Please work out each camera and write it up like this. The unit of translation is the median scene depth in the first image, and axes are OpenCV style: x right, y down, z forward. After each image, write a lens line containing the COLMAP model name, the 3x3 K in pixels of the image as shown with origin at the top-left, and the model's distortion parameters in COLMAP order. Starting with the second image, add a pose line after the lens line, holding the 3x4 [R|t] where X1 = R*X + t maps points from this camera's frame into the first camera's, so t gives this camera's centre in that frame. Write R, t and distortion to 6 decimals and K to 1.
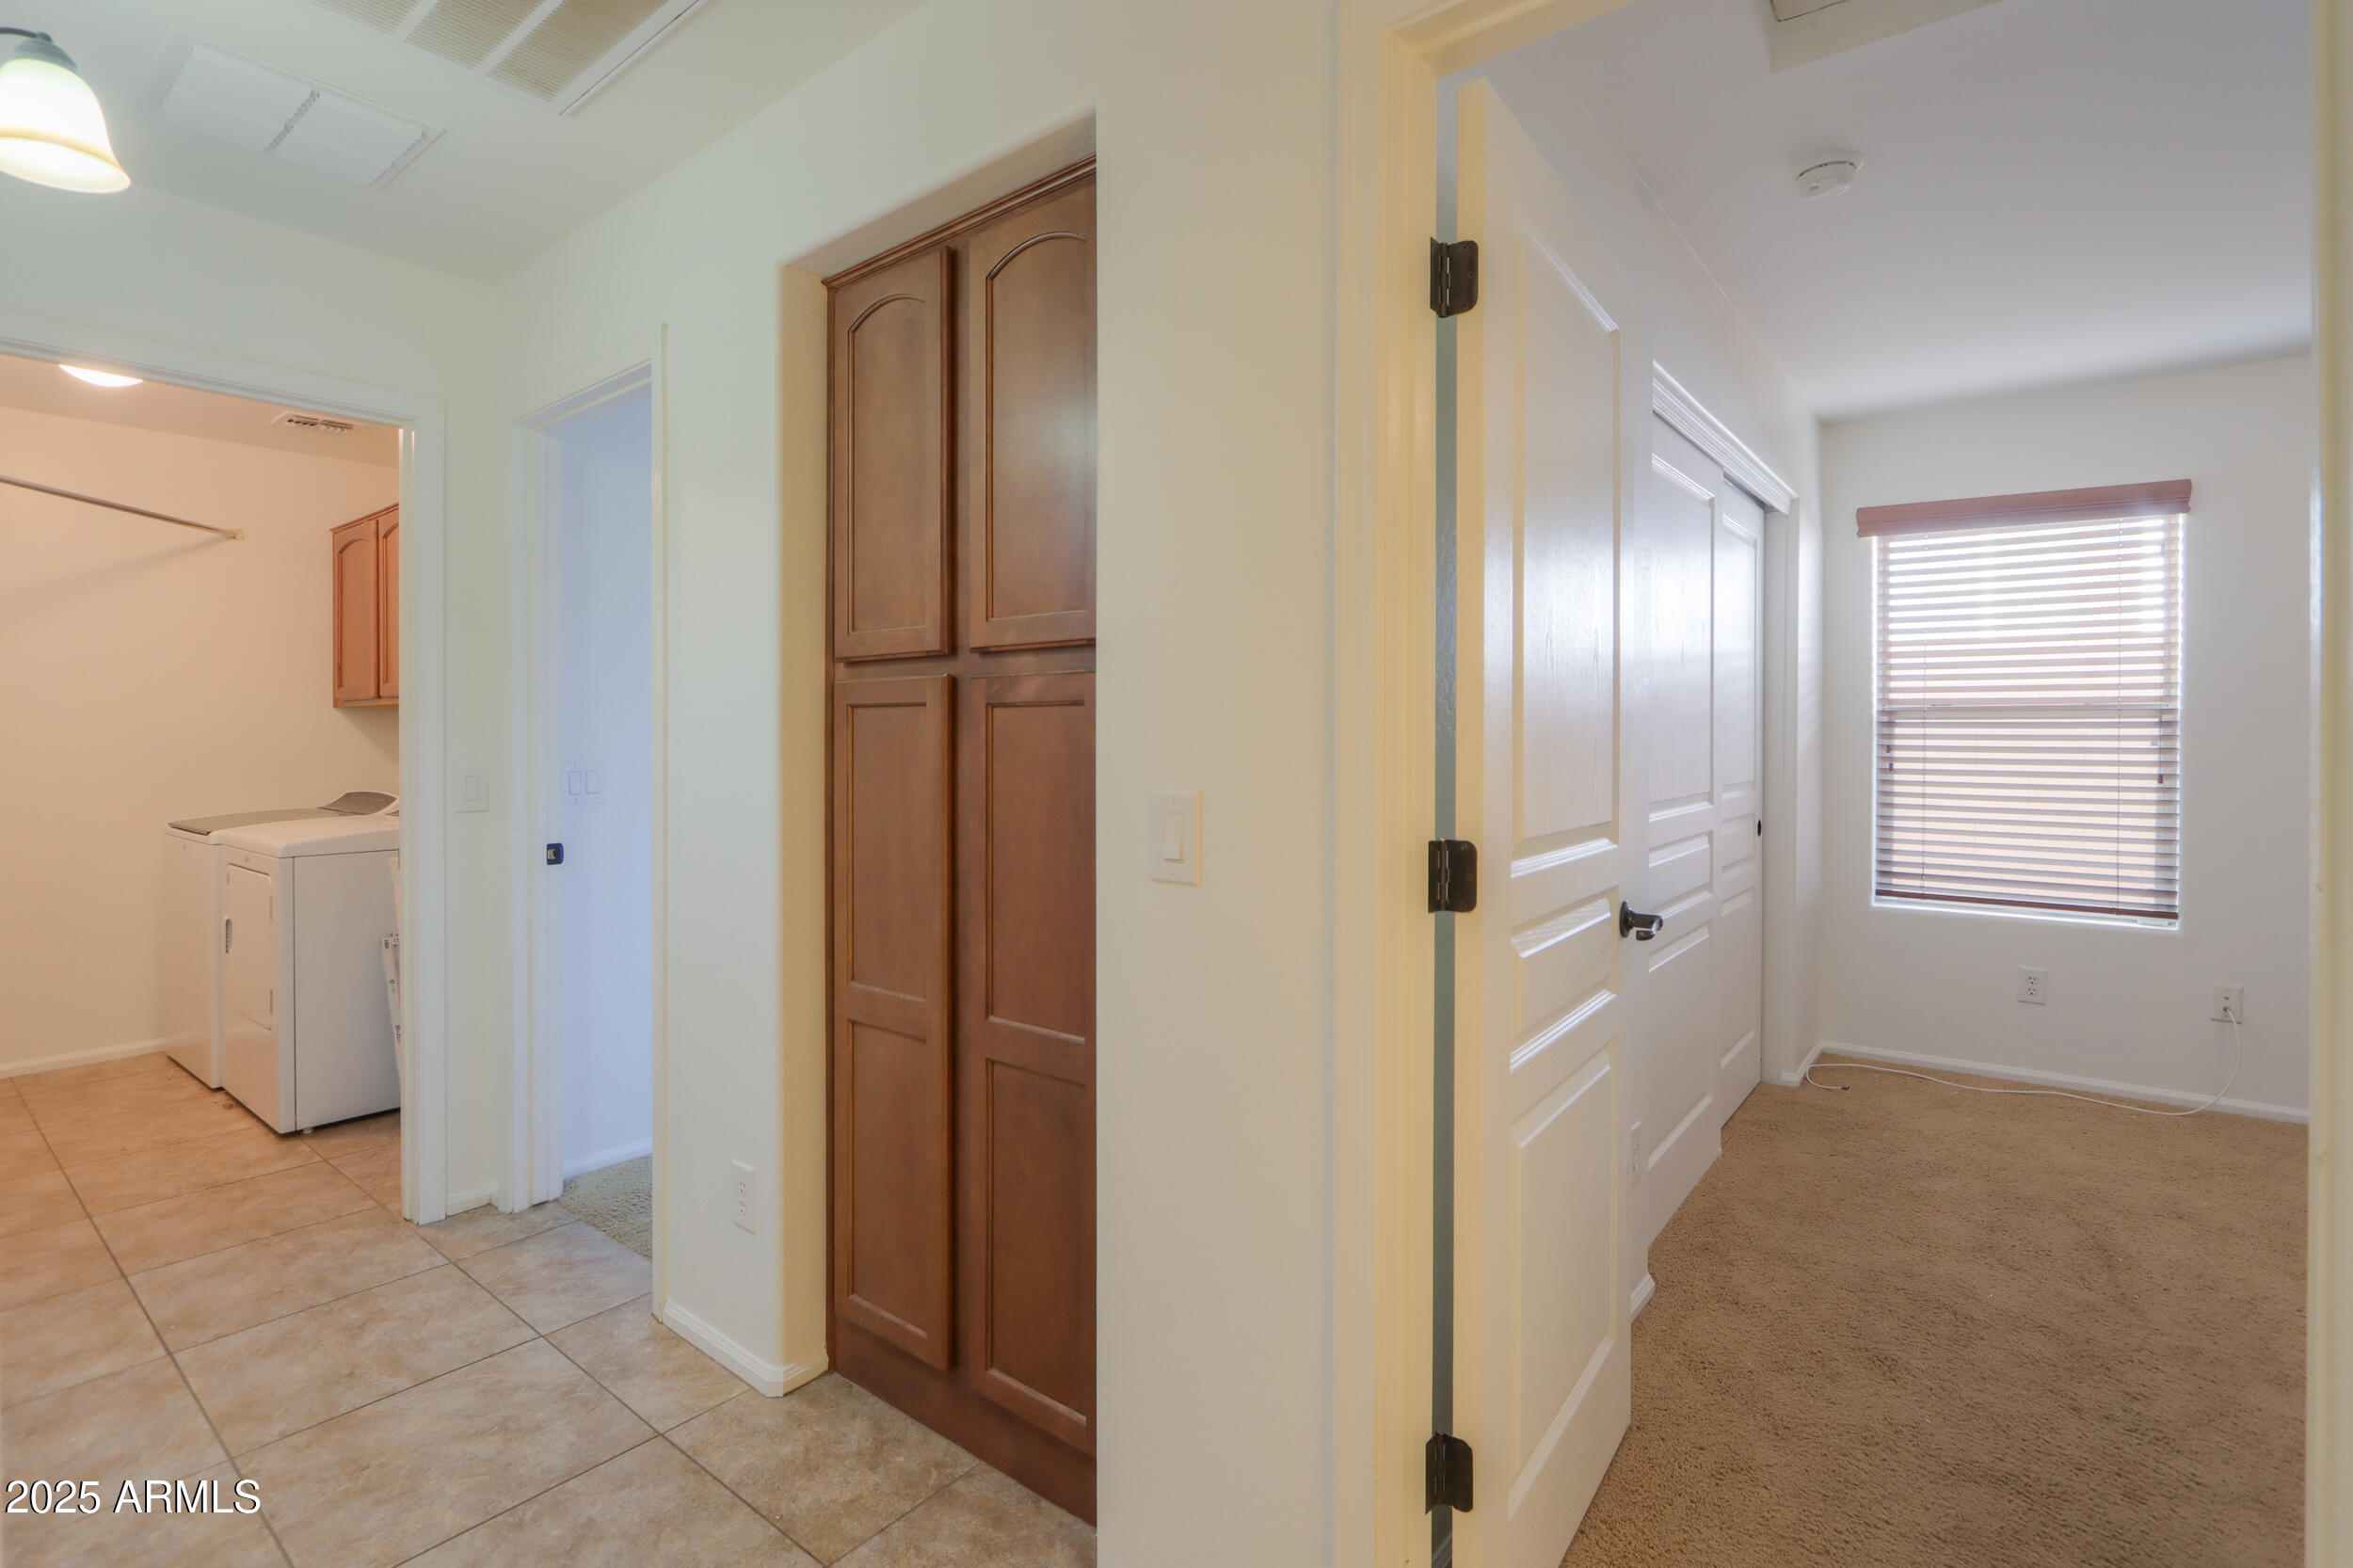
lens RADIAL K [[1100.0, 0, 1160.8], [0, 1100.0, 730.5], [0, 0, 1]] dist [-0.015923, 0.000376]
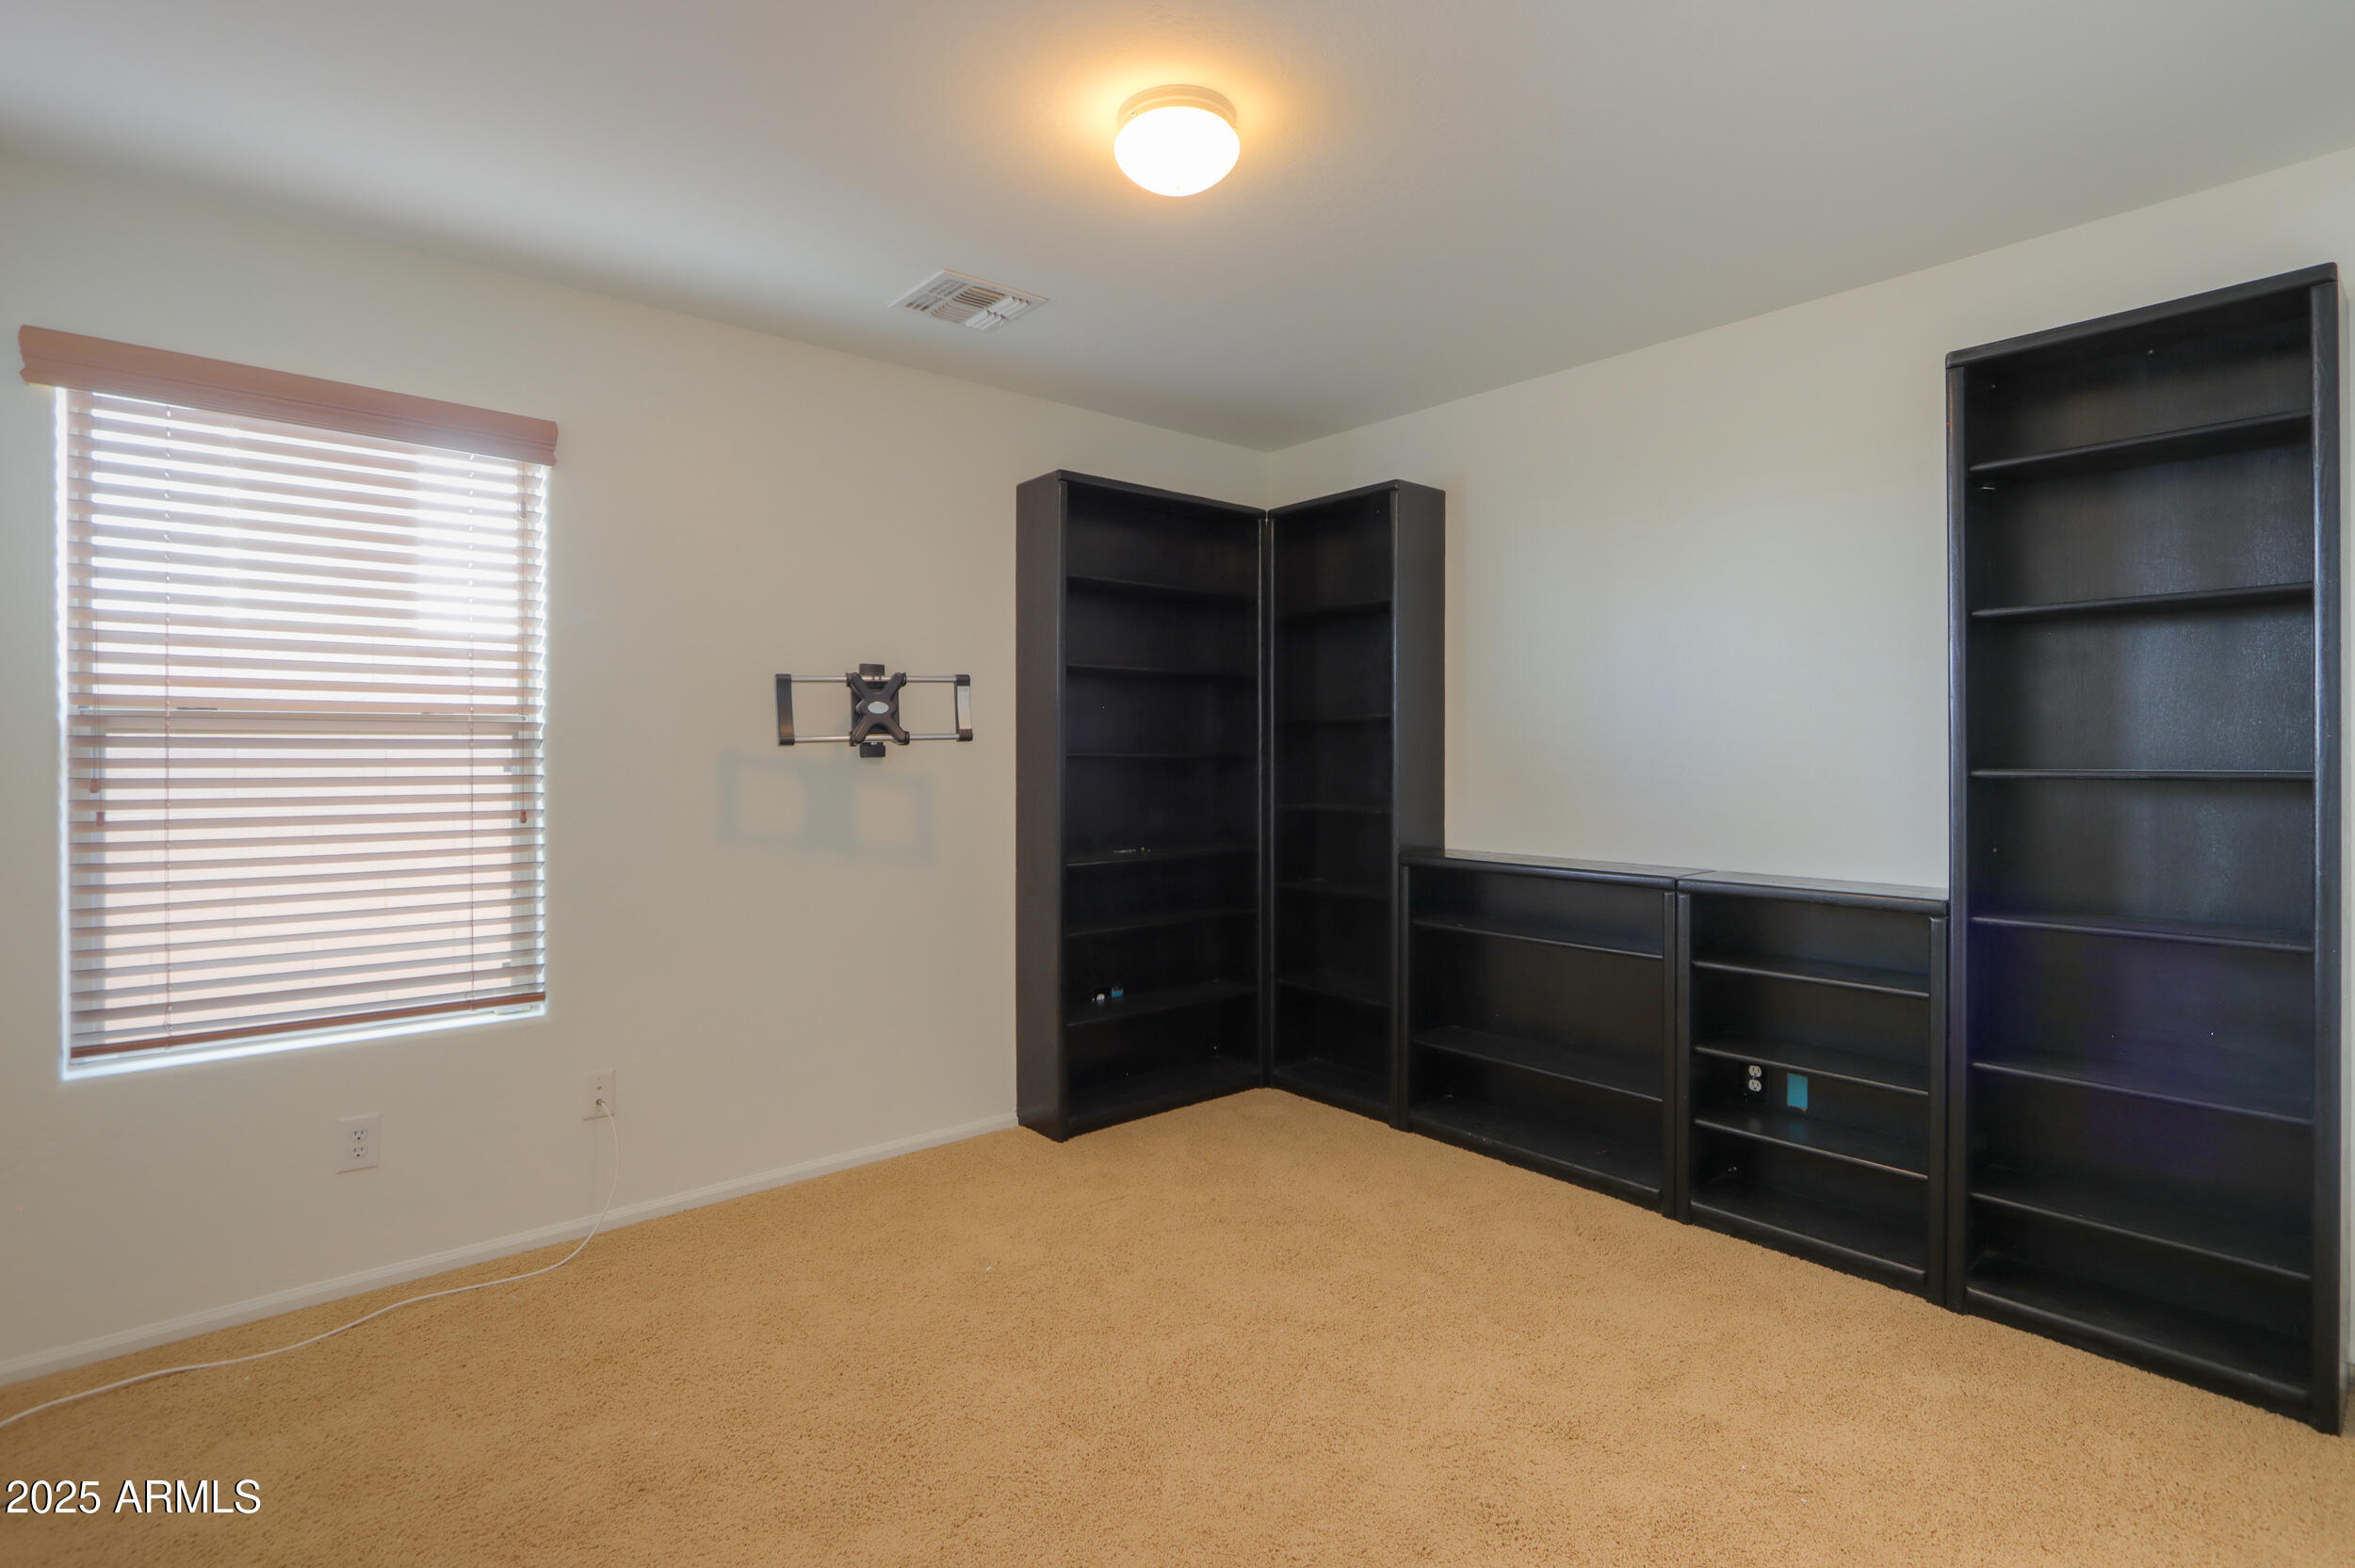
lens RADIAL K [[1100.8, 0, 1176.3], [0, 1100.8, 764.5], [0, 0, 1]] dist [-0.015923, 0.000376]
pose [[0.192297, -0.008924, 0.981296, 0.245244], [0.003490, 0.999959, 0.008410, 0.003688], [-0.981331, 0.001808, 0.192320, 0.374614]]
